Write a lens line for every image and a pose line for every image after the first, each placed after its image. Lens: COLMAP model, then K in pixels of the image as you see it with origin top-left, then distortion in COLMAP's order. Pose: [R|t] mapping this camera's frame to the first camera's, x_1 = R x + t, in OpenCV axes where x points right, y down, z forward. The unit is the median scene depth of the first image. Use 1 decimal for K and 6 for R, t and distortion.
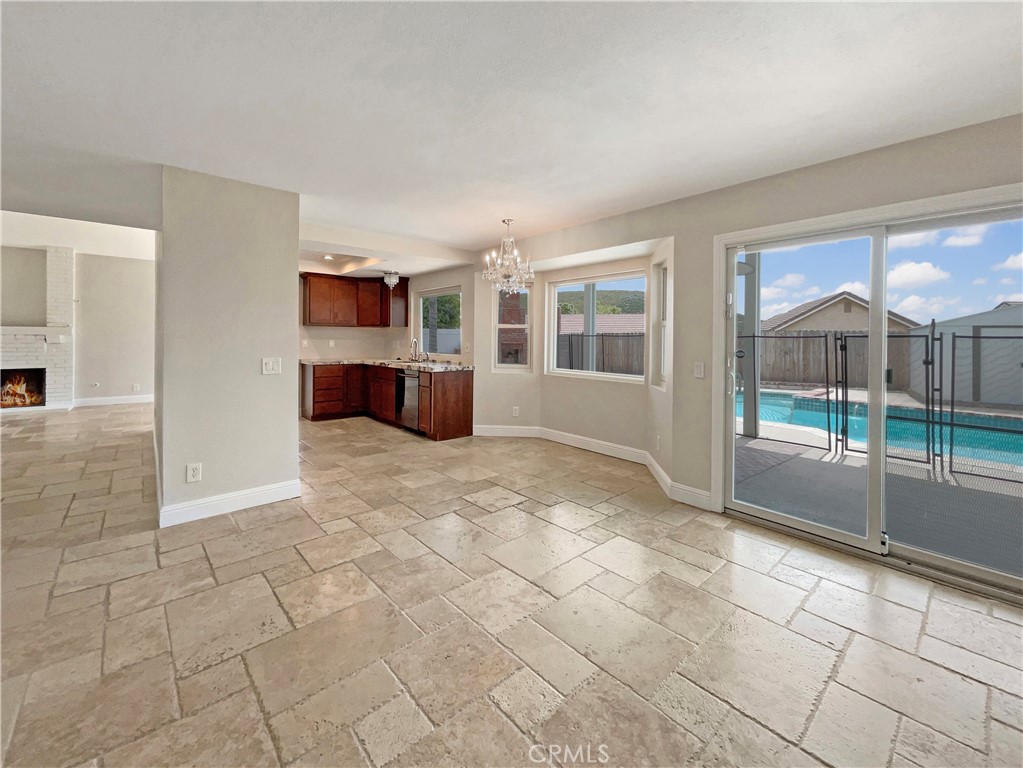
lens RADIAL K [[409.4, 0, 535.9], [0, 409.4, 408.5], [0, 0, 1]] dist [-0.010569, 0.000299]
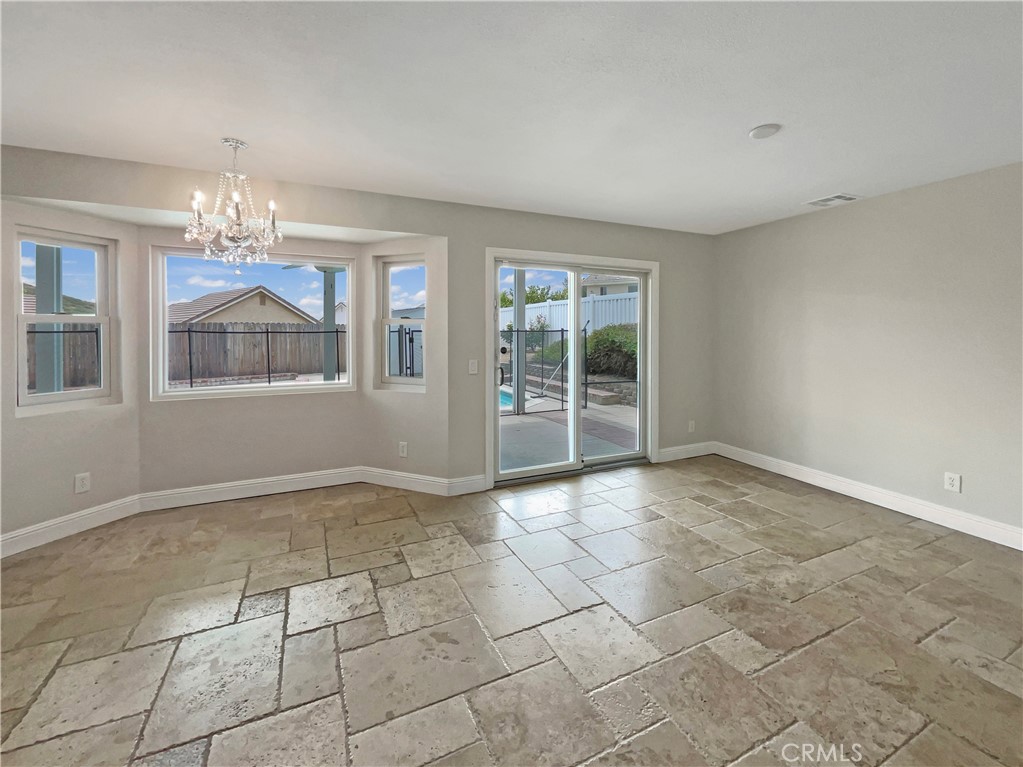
lens RADIAL K [[418.5, 0, 506.1], [0, 418.5, 385.1], [0, 0, 1]] dist [0.001587, 0.000650]
pose [[0.330562, -0.127898, 0.935078, -0.679047], [0.162459, 0.983697, 0.077116, -0.128303], [-0.929697, 0.126421, 0.345951, 0.595763]]
